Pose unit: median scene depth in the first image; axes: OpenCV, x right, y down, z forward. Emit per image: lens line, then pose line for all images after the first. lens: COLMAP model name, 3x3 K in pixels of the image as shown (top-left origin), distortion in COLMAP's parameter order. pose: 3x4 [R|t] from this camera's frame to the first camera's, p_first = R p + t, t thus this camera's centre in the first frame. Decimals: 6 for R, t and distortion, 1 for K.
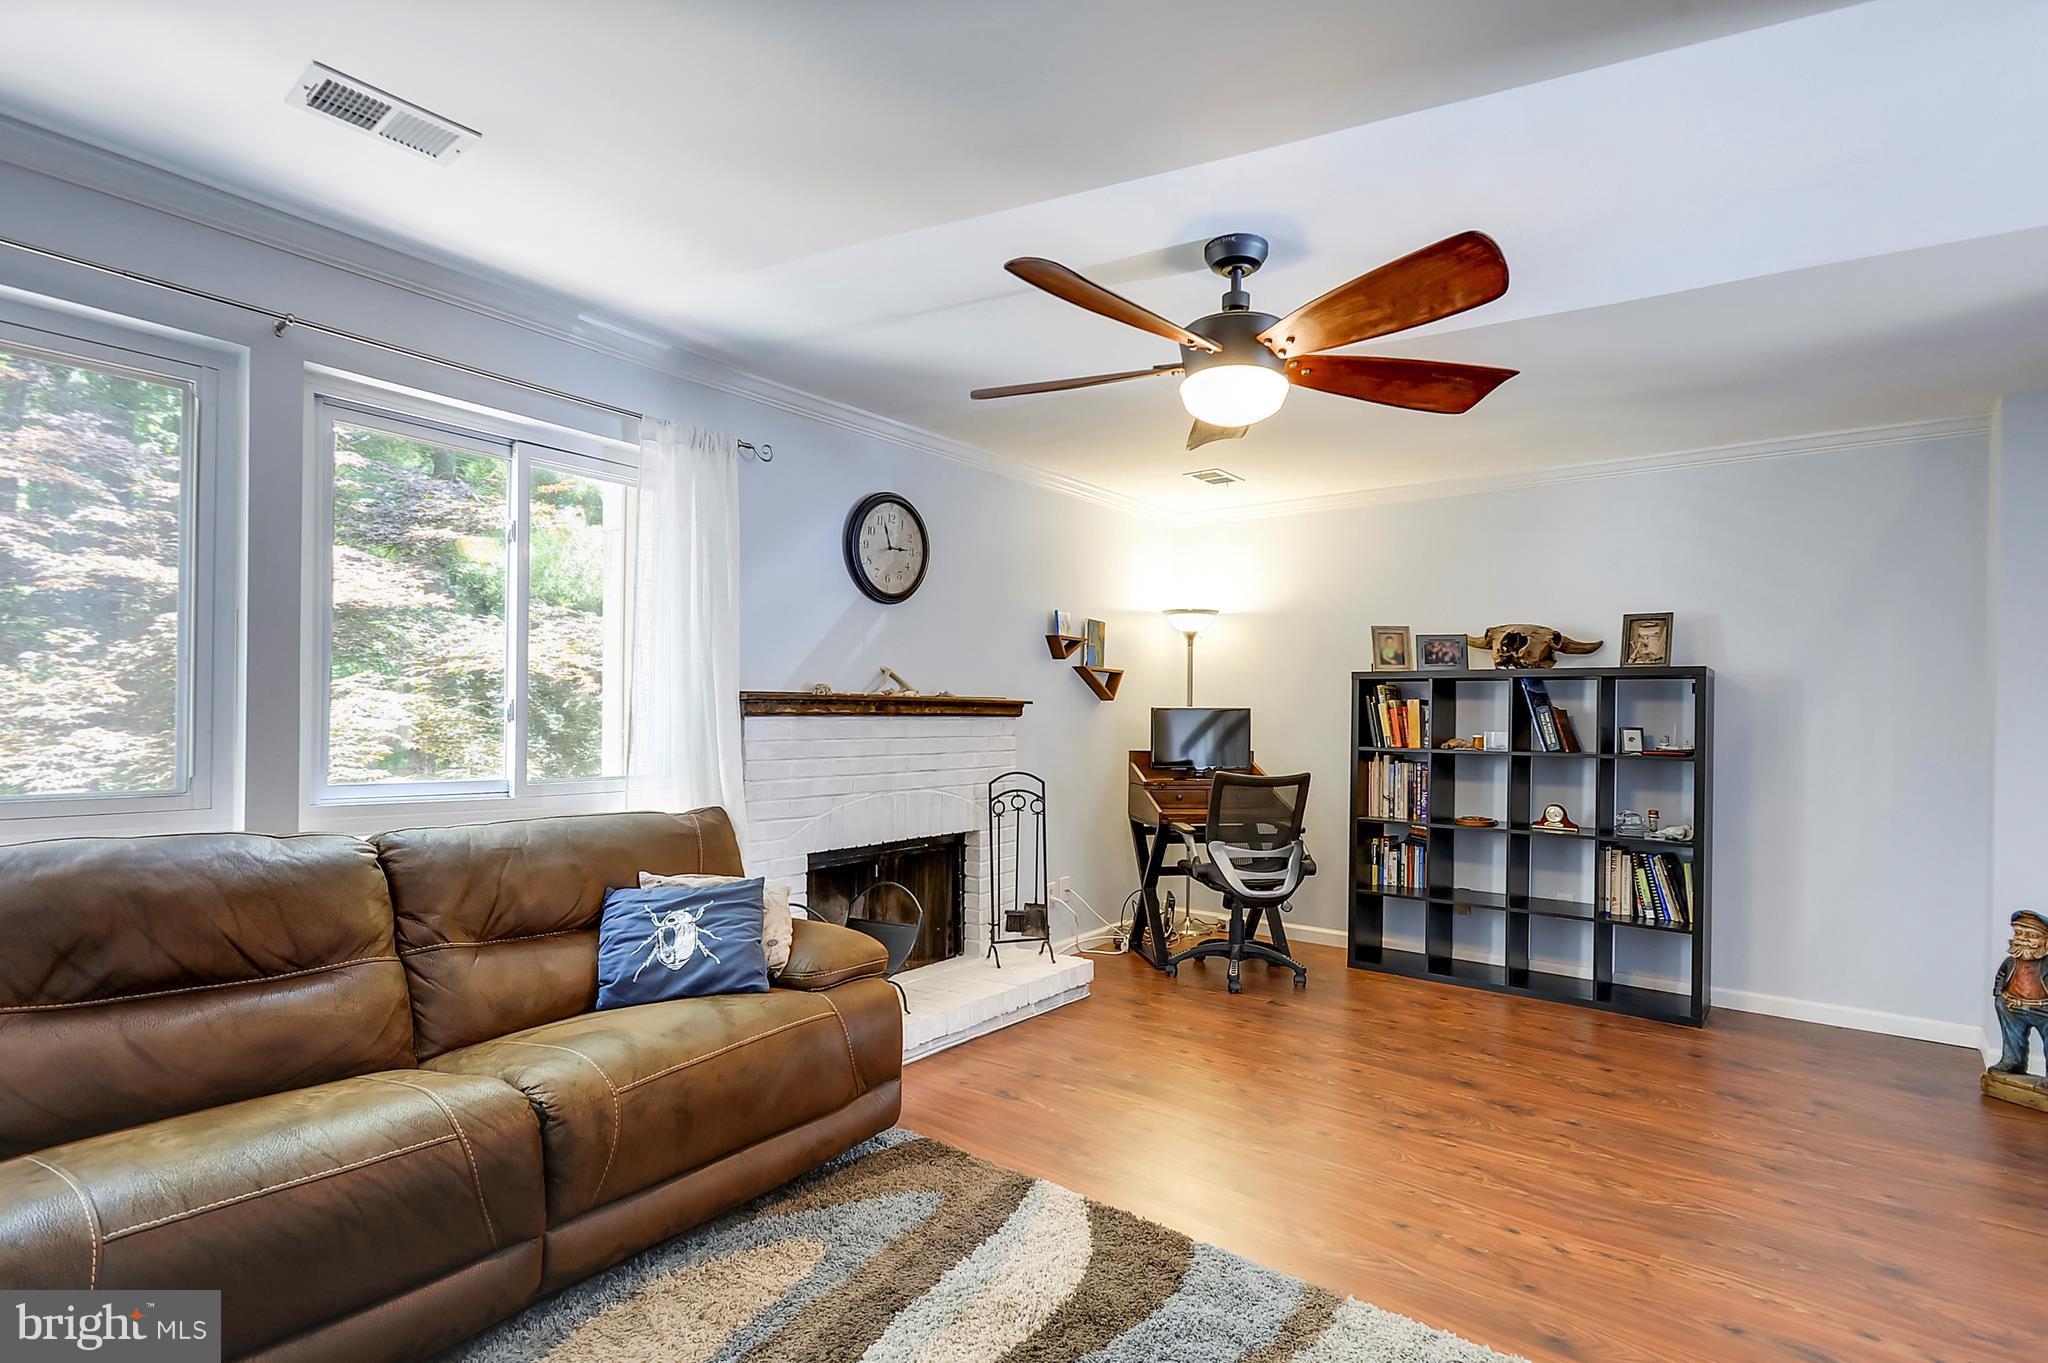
lens RADIAL K [[990.0, 0, 1032.1], [0, 990.0, 705.6], [0, 0, 1]] dist [-0.002446, 0.000216]
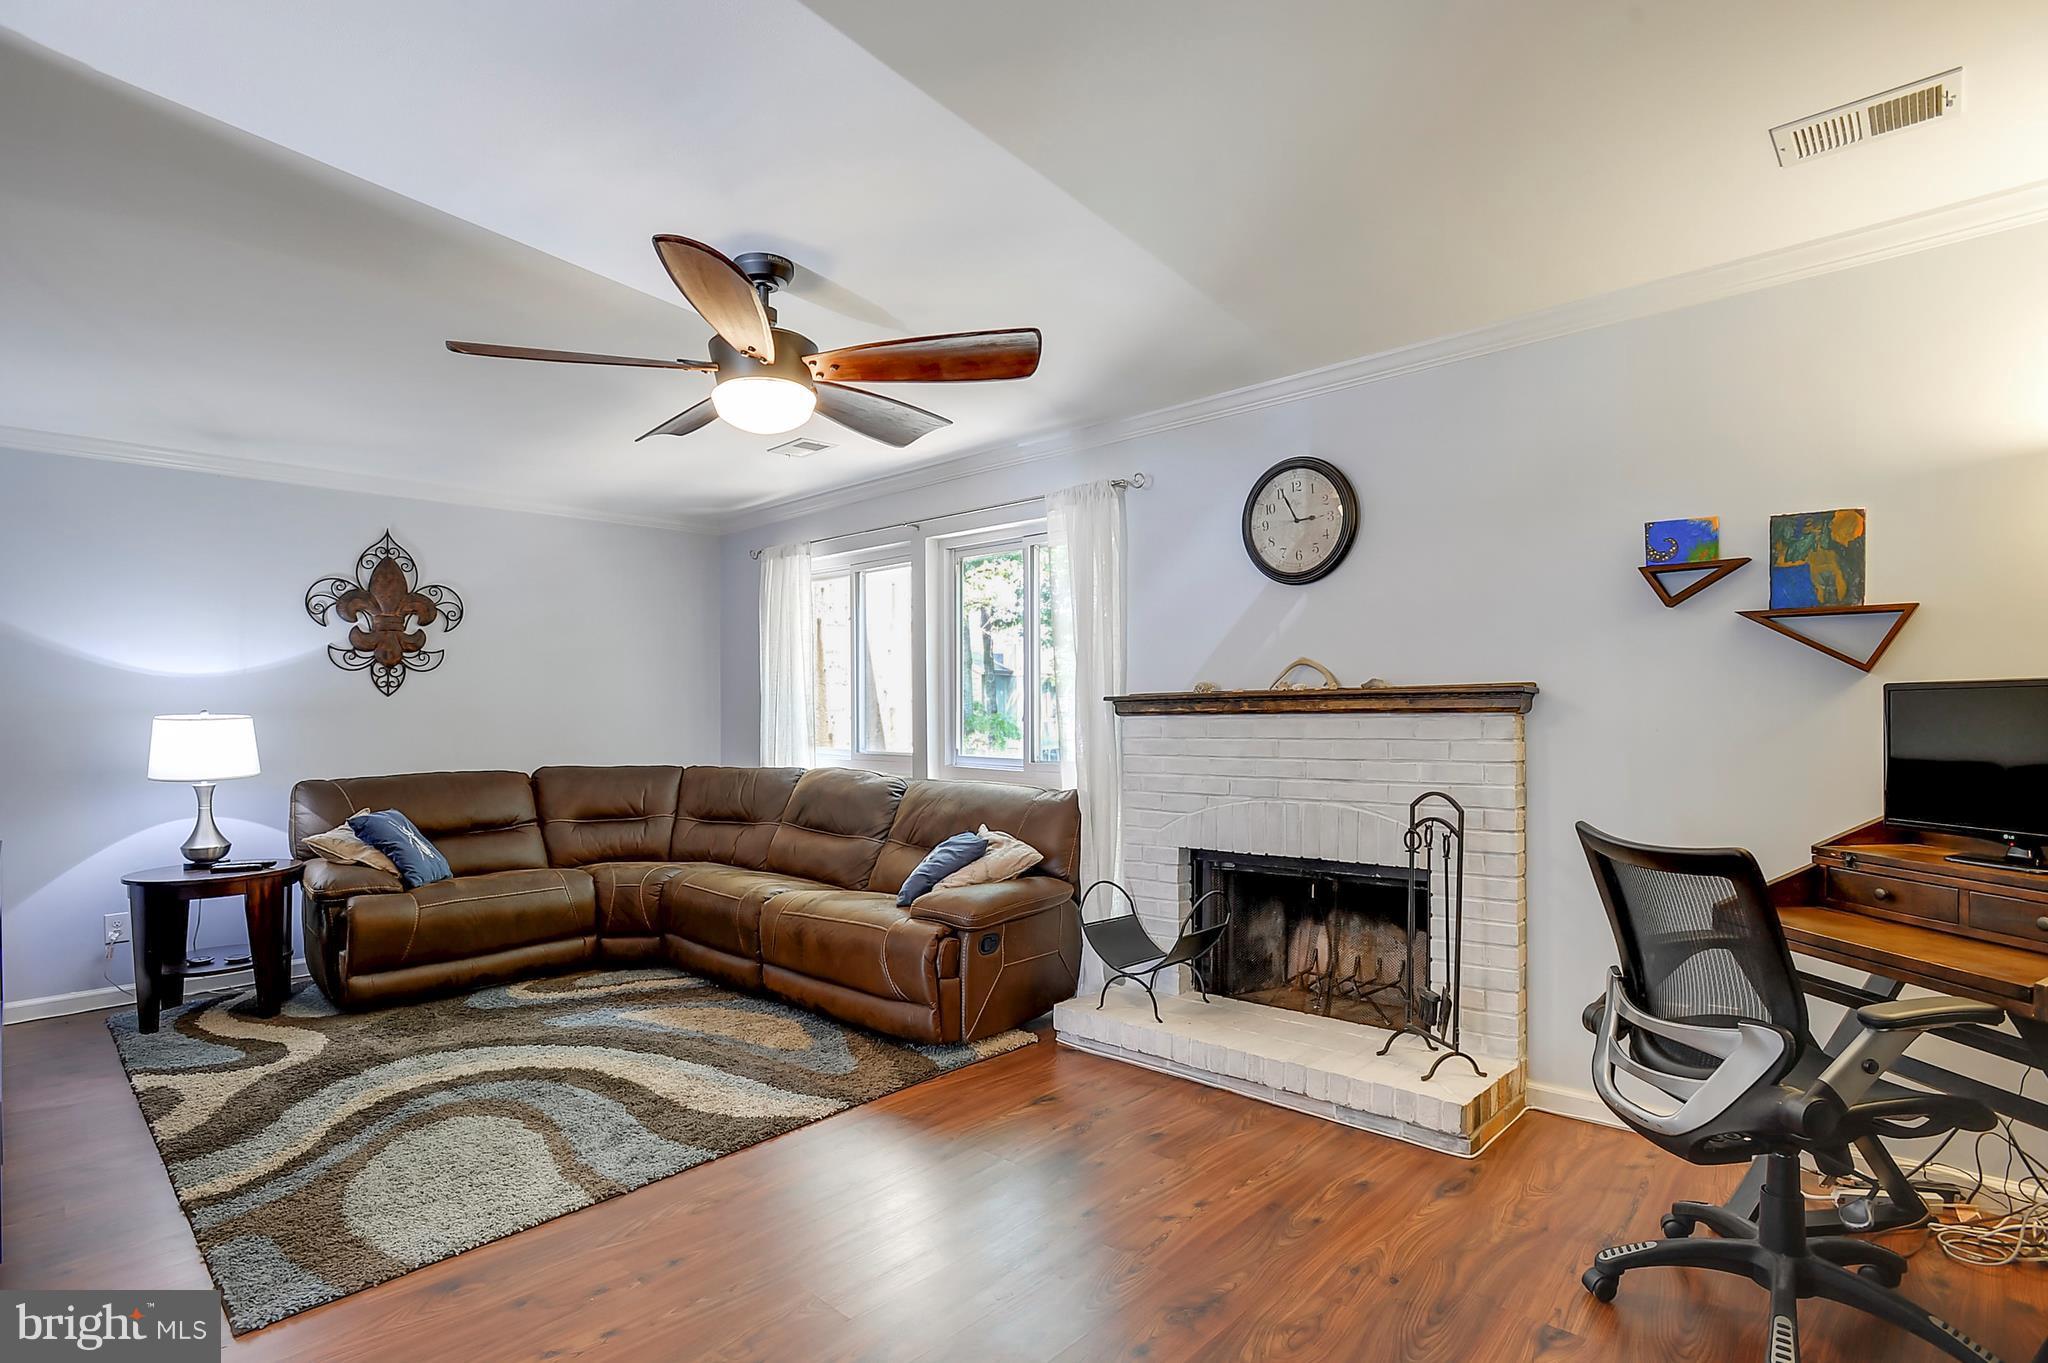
lens RADIAL K [[1005.7, 0, 1018.9], [0, 1005.7, 724.6], [0, 0, 1]] dist [-0.001889, -0.000288]
pose [[-0.100417, -0.001109, -0.994945, 0.715487], [0.017526, 0.999842, -0.002883, 0.017379], [0.994791, -0.017727, -0.100382, 0.796806]]
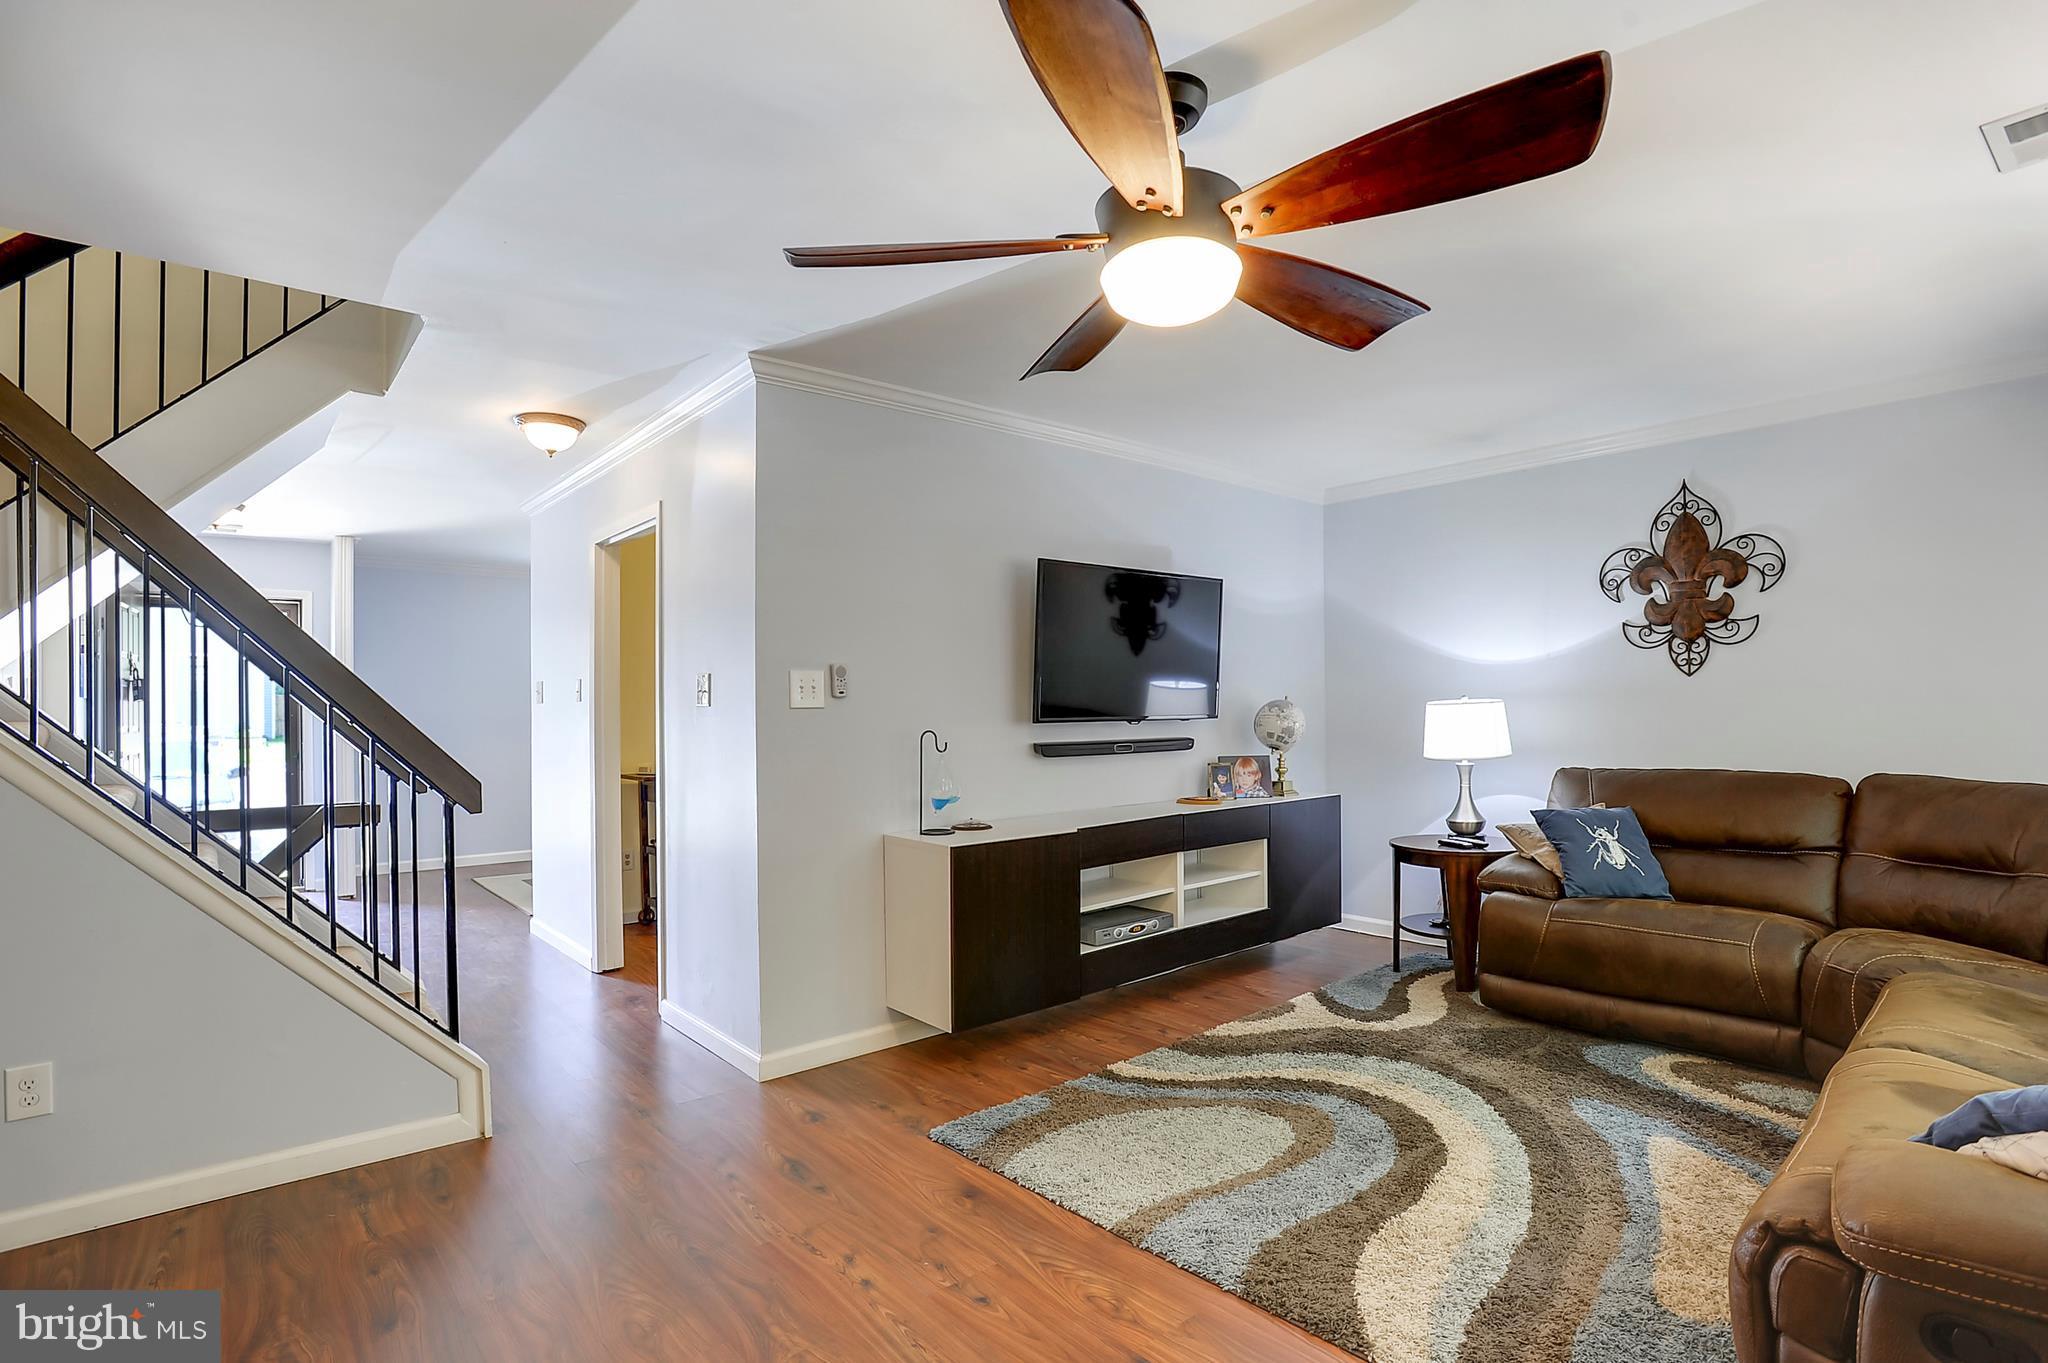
lens RADIAL K [[1003.5, 0, 1022.4], [0, 1003.5, 708.7], [0, 0, 1]] dist [-0.040656, 0.000757]
pose [[-0.979067, -0.003139, 0.203515, 0.093114], [-0.004514, 0.999970, -0.006289, 0.009576], [-0.203489, -0.007076, -0.979052, 1.027803]]
